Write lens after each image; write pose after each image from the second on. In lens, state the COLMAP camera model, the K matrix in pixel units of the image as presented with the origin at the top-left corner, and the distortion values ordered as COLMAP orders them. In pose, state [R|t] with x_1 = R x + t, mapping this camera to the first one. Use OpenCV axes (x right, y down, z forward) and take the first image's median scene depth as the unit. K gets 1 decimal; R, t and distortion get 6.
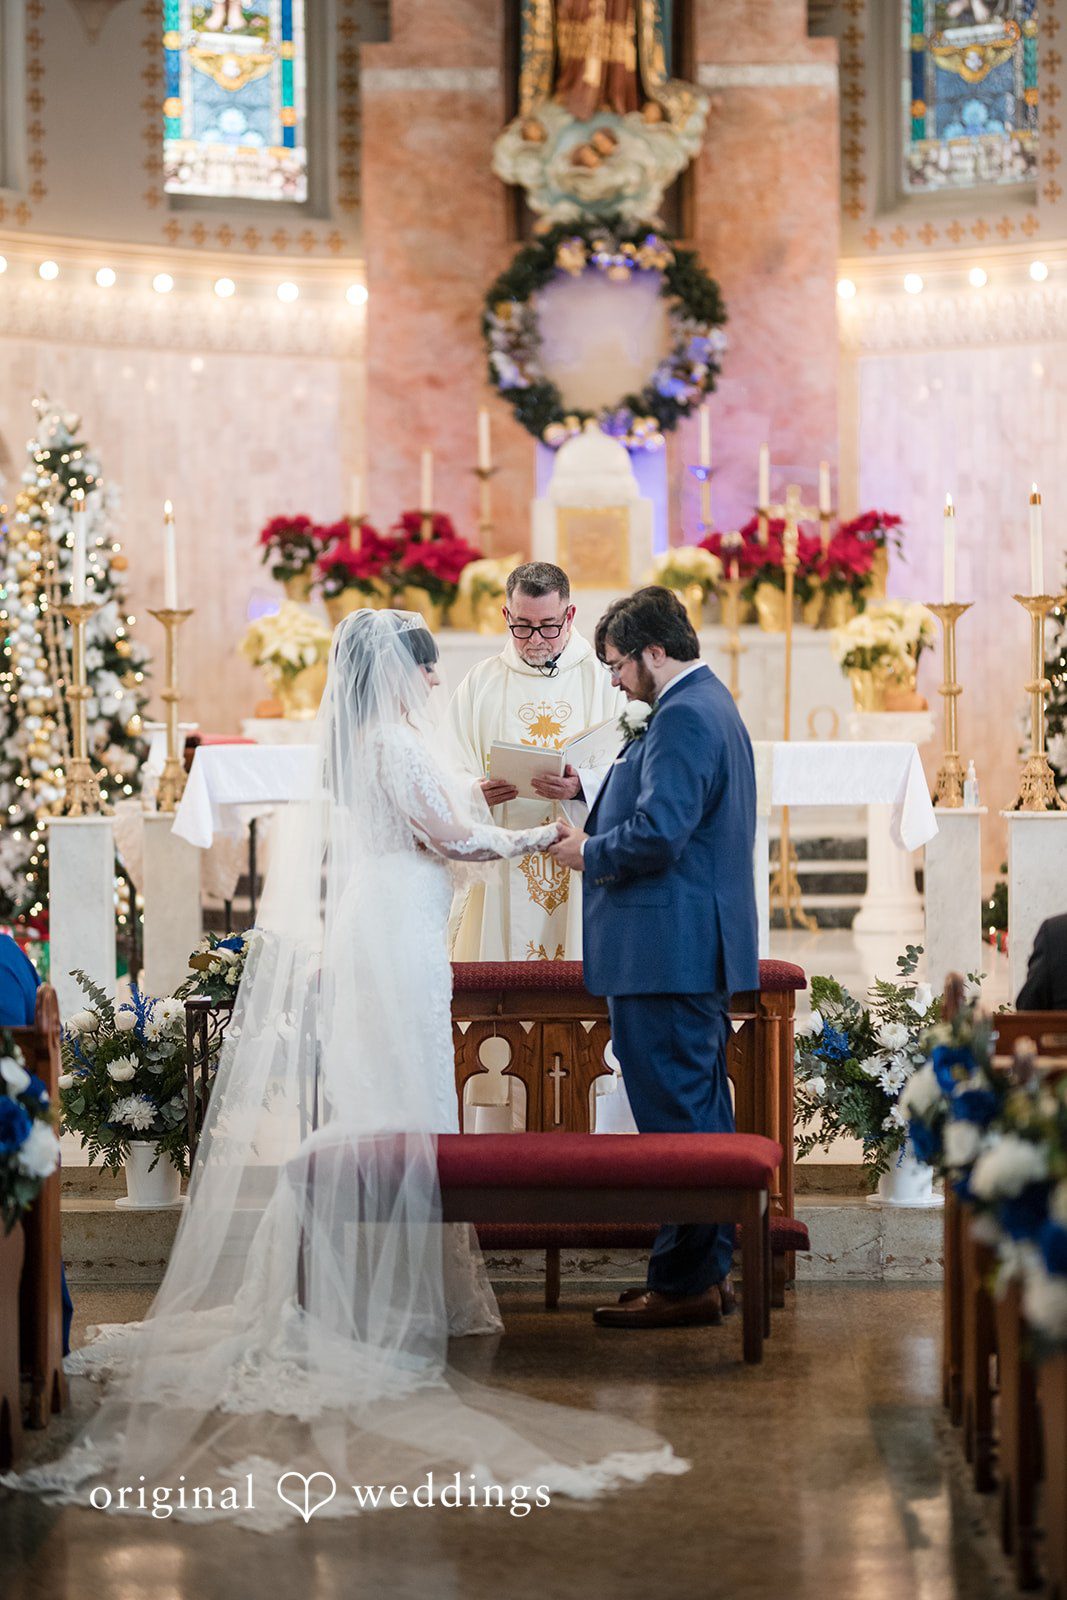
lens RADIAL K [[4020.0, 0, 533.5], [0, 4020.0, 800.0], [0, 0, 1]] dist [-0.026724, -0.066989]
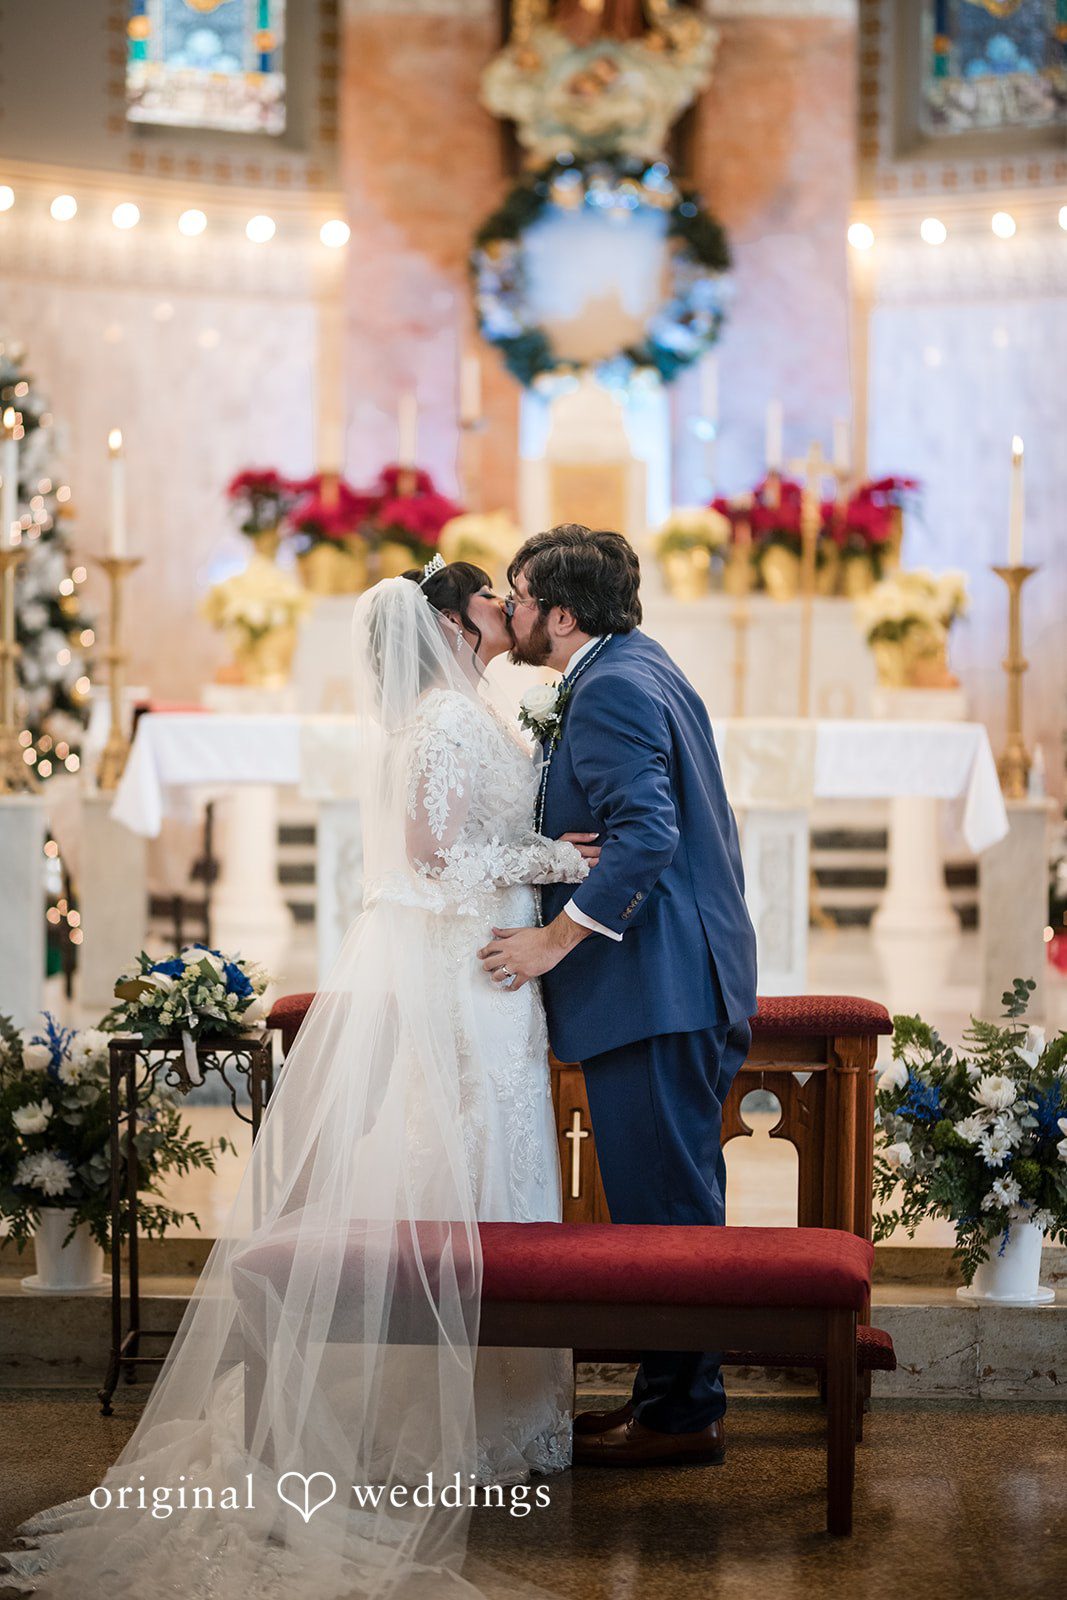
lens RADIAL K [[3877.9, 0, 533.5], [0, 3877.9, 800.0], [0, 0, 1]] dist [-0.002285, -0.257829]
pose [[0.999828, 0.015572, 0.010064, -0.006473], [-0.015641, 0.999855, 0.006802, -0.001854], [-0.009956, -0.006959, 0.999926, 0.131131]]
